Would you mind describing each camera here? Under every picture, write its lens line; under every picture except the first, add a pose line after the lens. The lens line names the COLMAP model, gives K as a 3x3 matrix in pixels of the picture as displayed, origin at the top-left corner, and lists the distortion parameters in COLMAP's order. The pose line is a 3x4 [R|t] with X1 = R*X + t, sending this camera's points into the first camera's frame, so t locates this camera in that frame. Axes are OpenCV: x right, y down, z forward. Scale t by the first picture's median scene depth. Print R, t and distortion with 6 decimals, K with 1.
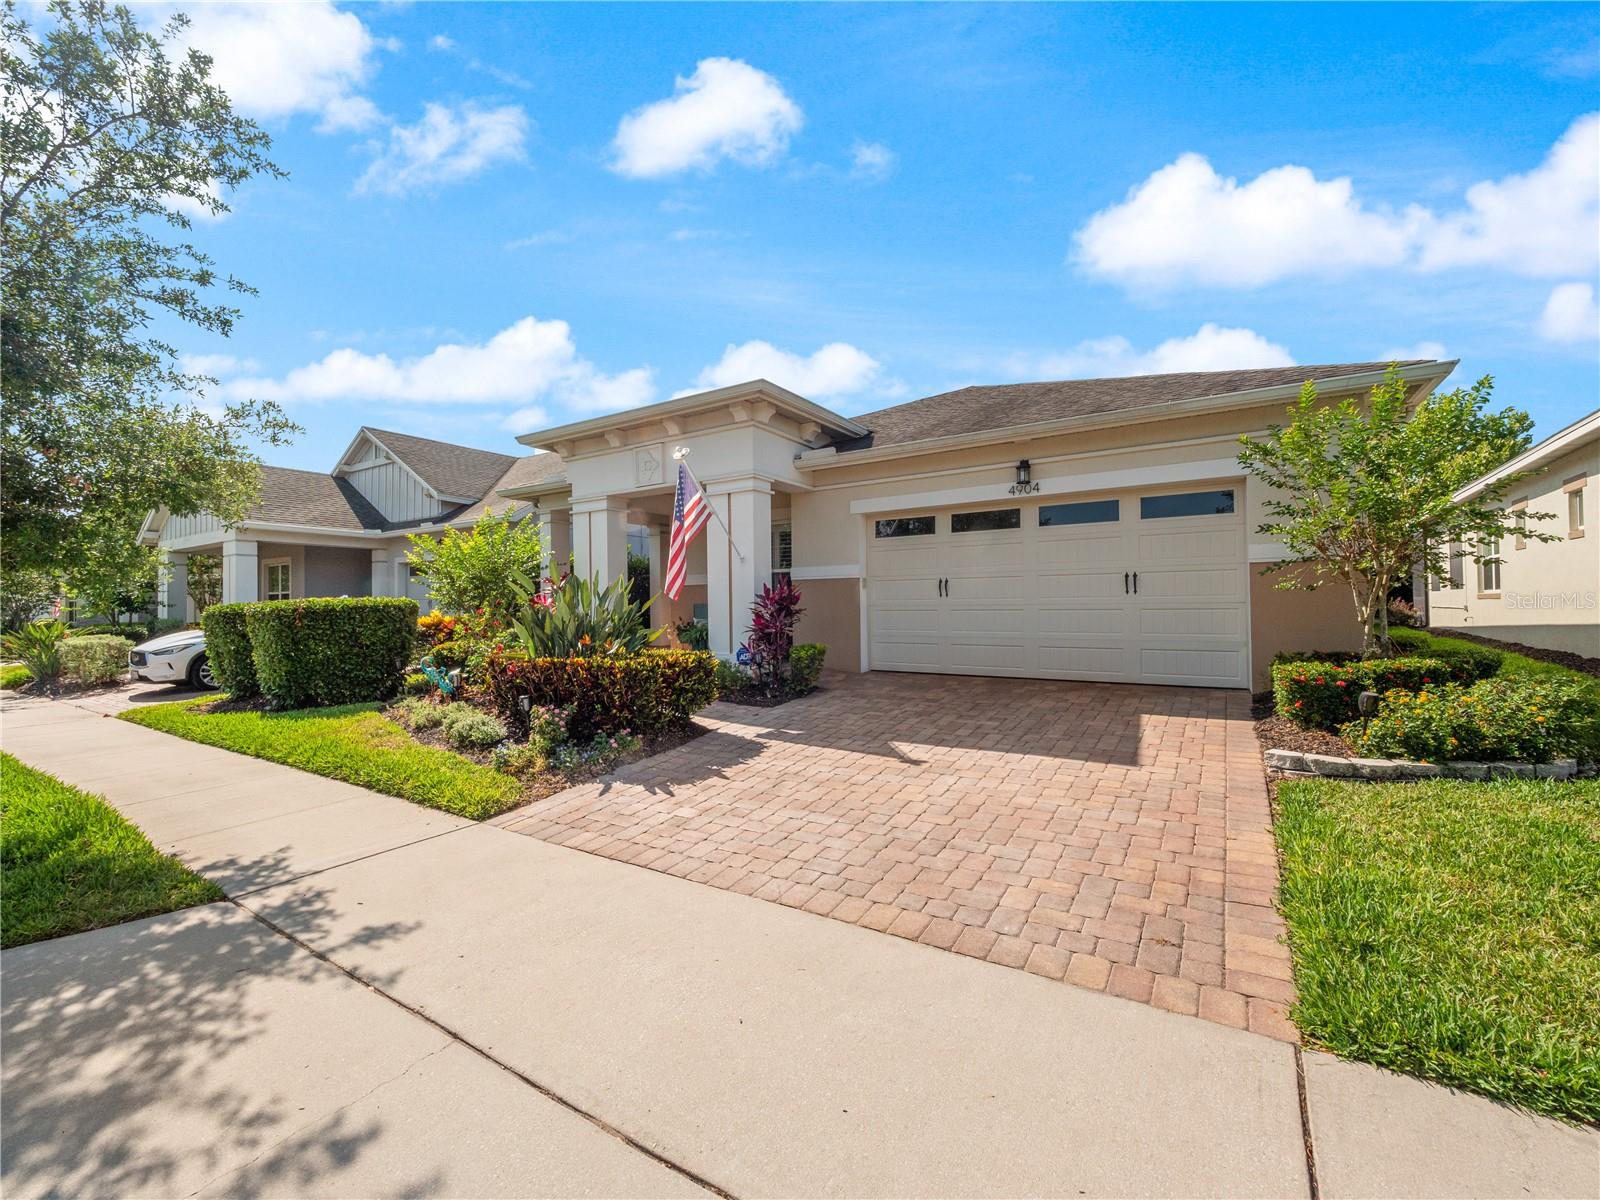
lens RADIAL K [[680.1, 0, 793.1], [0, 680.1, 595.7], [0, 0, 1]] dist [0.001694, -0.005700]
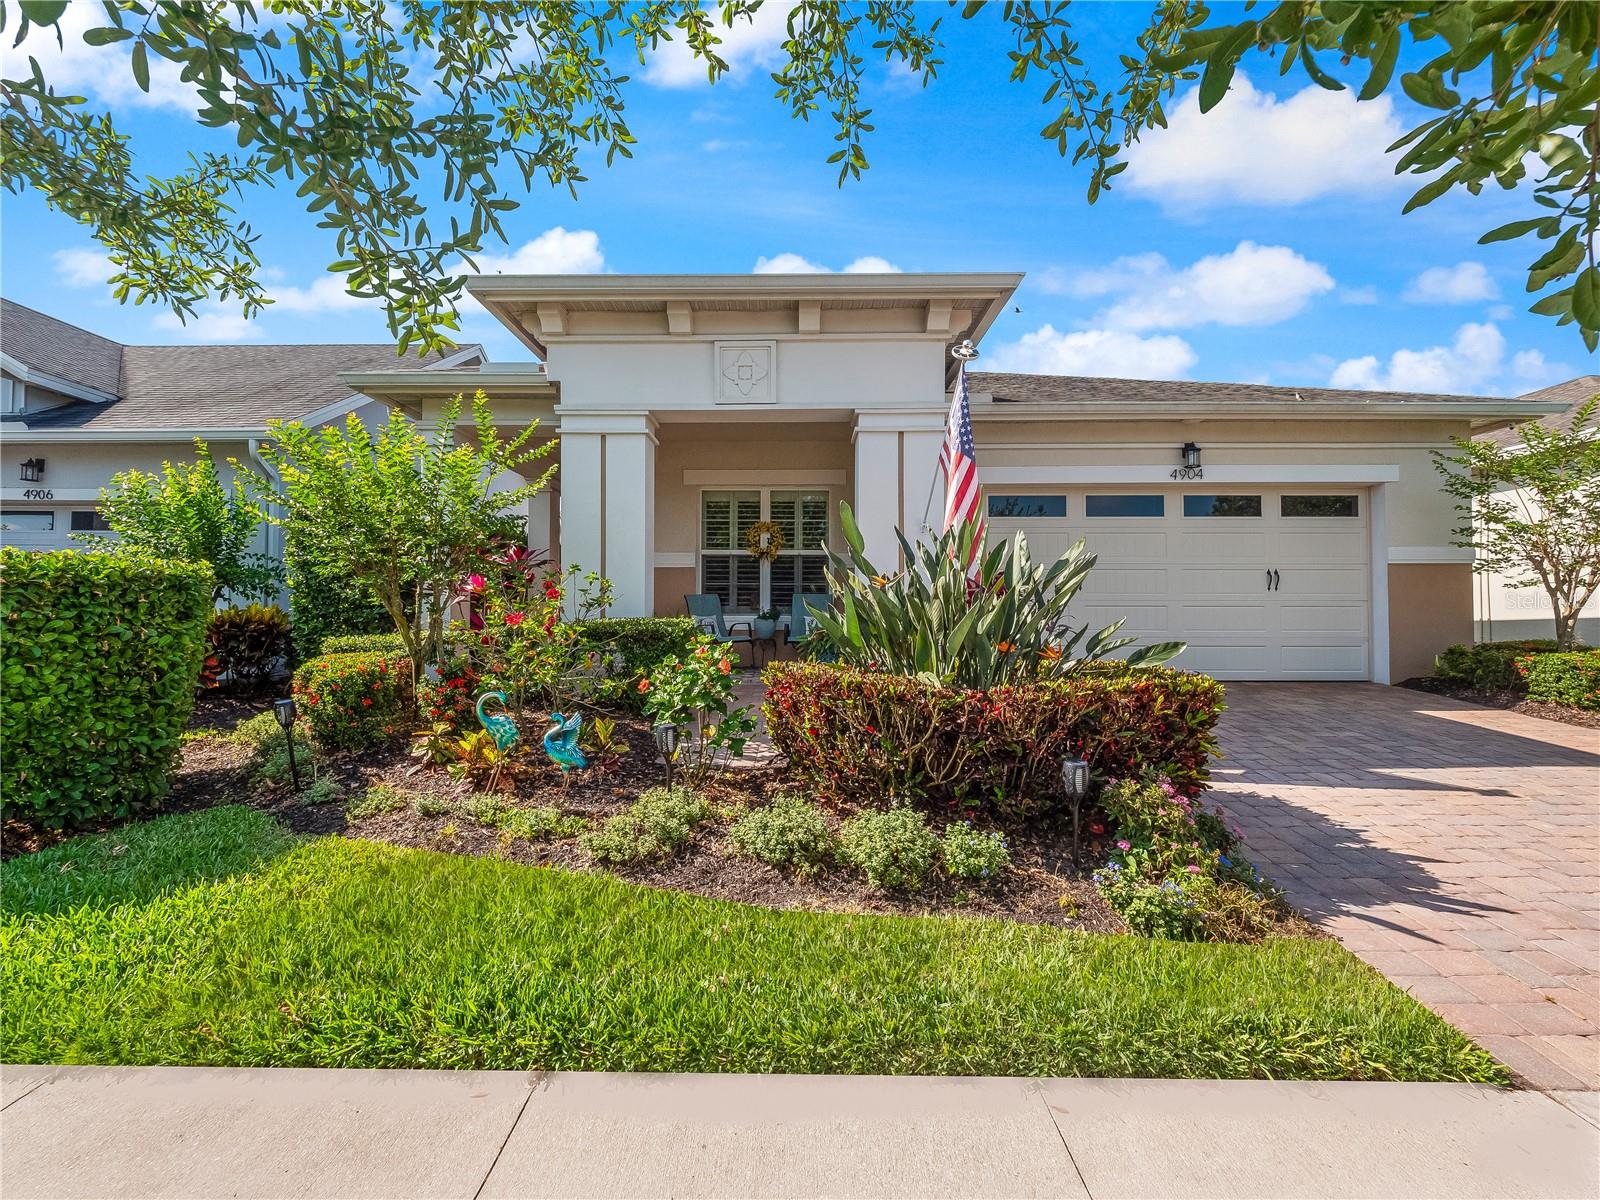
lens RADIAL K [[680.1, 0, 793.1], [0, 680.1, 595.7], [0, 0, 1]] dist [0.001694, -0.005700]
pose [[0.840983, 0.021603, 0.540630, -0.597268], [-0.020116, 0.999760, -0.008657, 0.026227], [-0.540687, -0.003595, 0.841216, 0.506832]]
